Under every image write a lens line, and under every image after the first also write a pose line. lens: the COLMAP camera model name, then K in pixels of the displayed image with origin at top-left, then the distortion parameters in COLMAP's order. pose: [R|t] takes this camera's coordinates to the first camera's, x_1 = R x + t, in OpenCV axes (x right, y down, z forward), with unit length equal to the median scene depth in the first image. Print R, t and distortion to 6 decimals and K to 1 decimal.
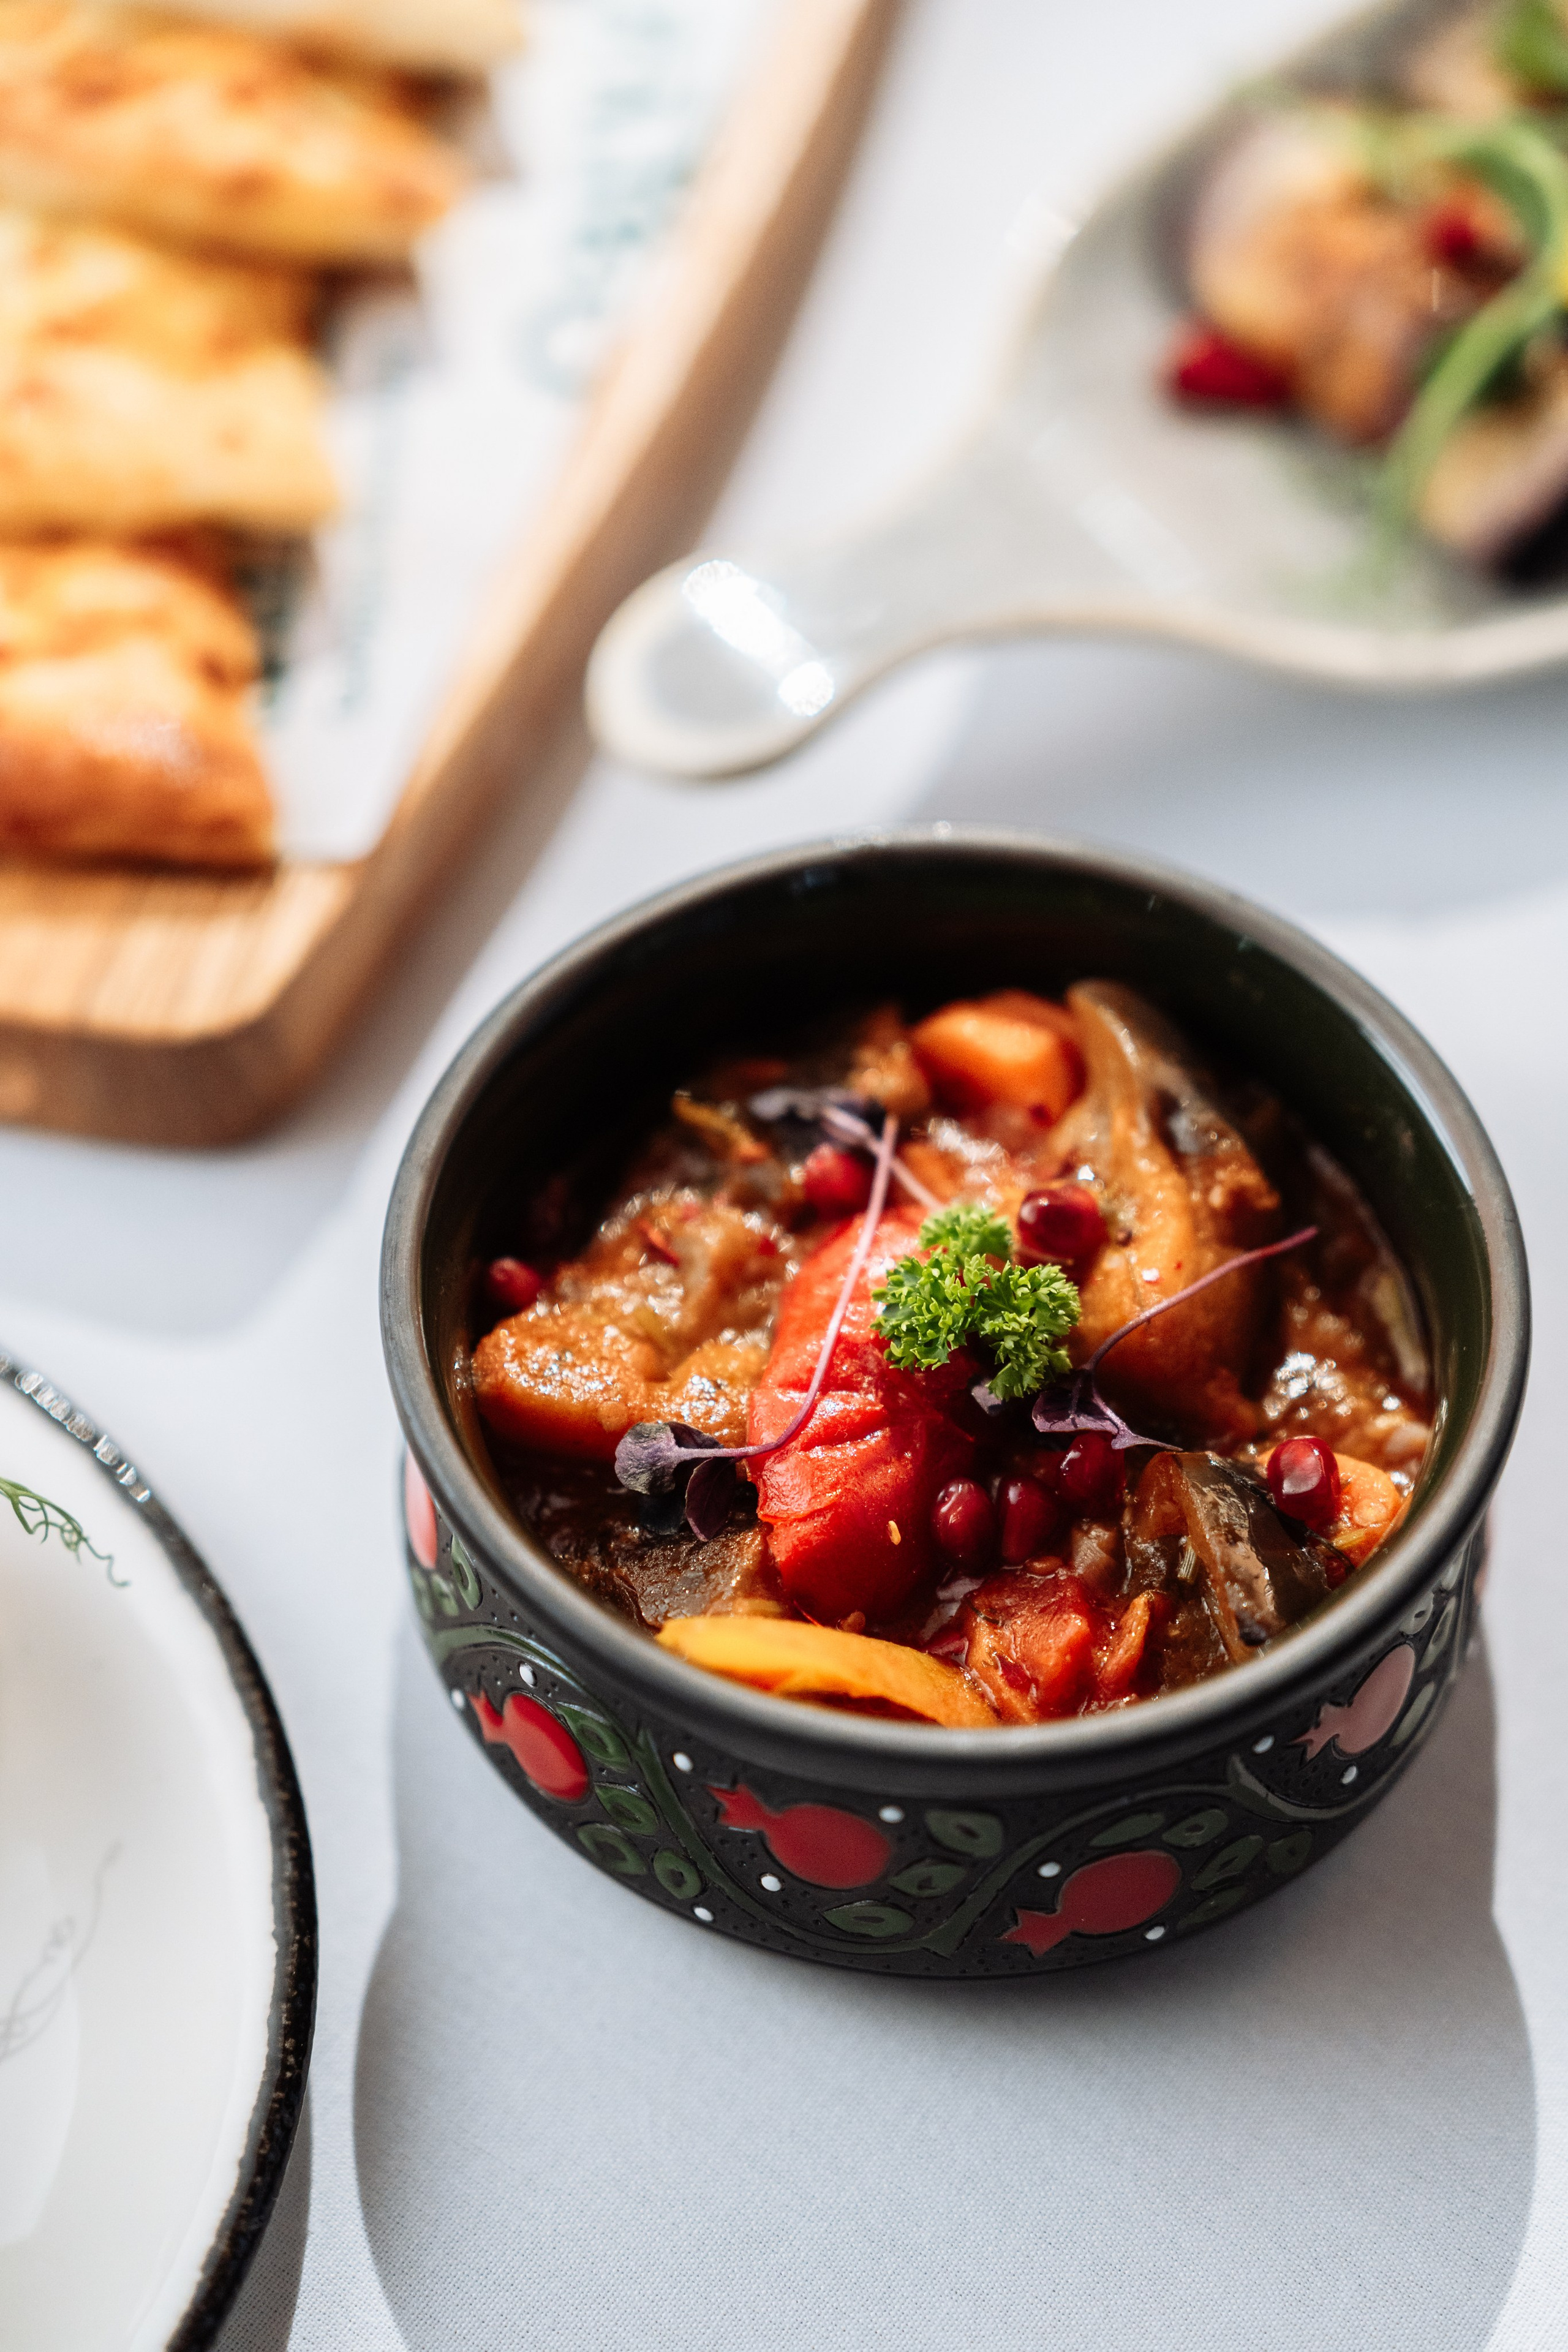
lens RADIAL K [[5145.7, 0, 784.0], [0, 5145.7, 1176.0], [0, 0, 1]] dist [-0.068519, 0.086670]
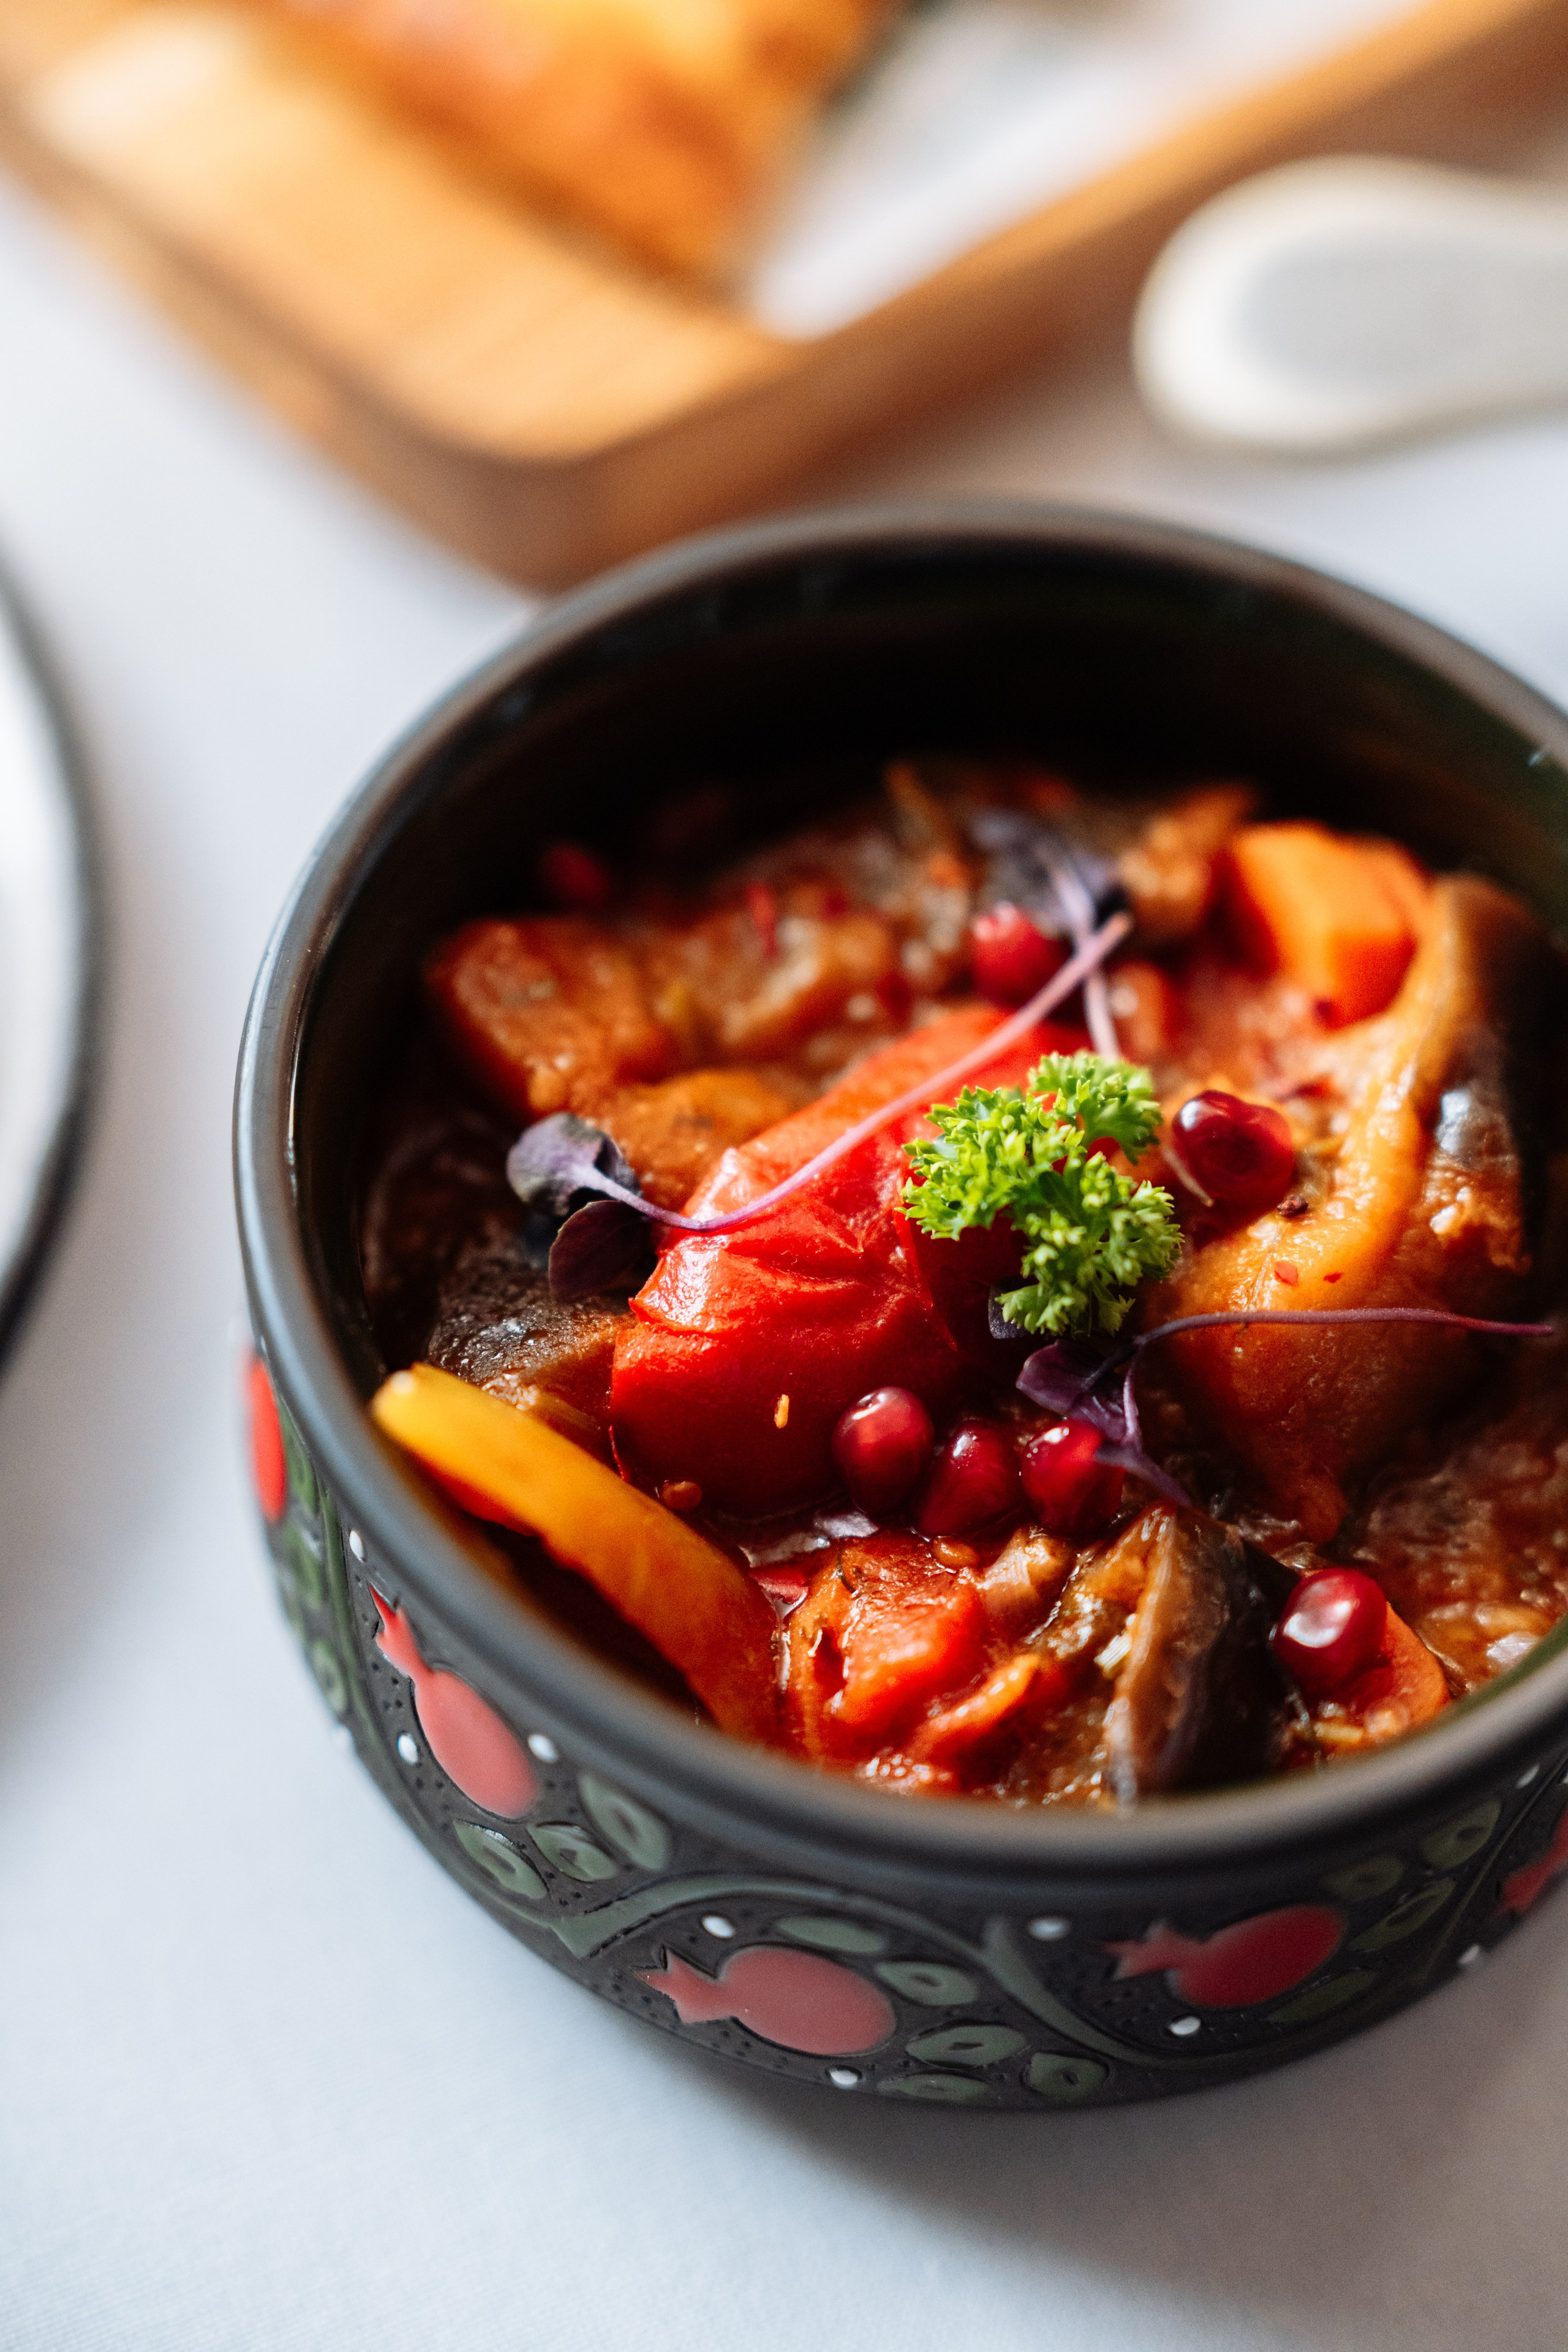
lens RADIAL K [[4632.2, 0, 772.6], [0, 4632.2, 1178.3], [0, 0, 1]] dist [-0.008845, 0.113067]
pose [[0.849485, 0.469237, -0.241228, 0.160292], [-0.451975, 0.883070, 0.126116, -0.040482], [0.272200, 0.001895, 0.962239, 0.372114]]
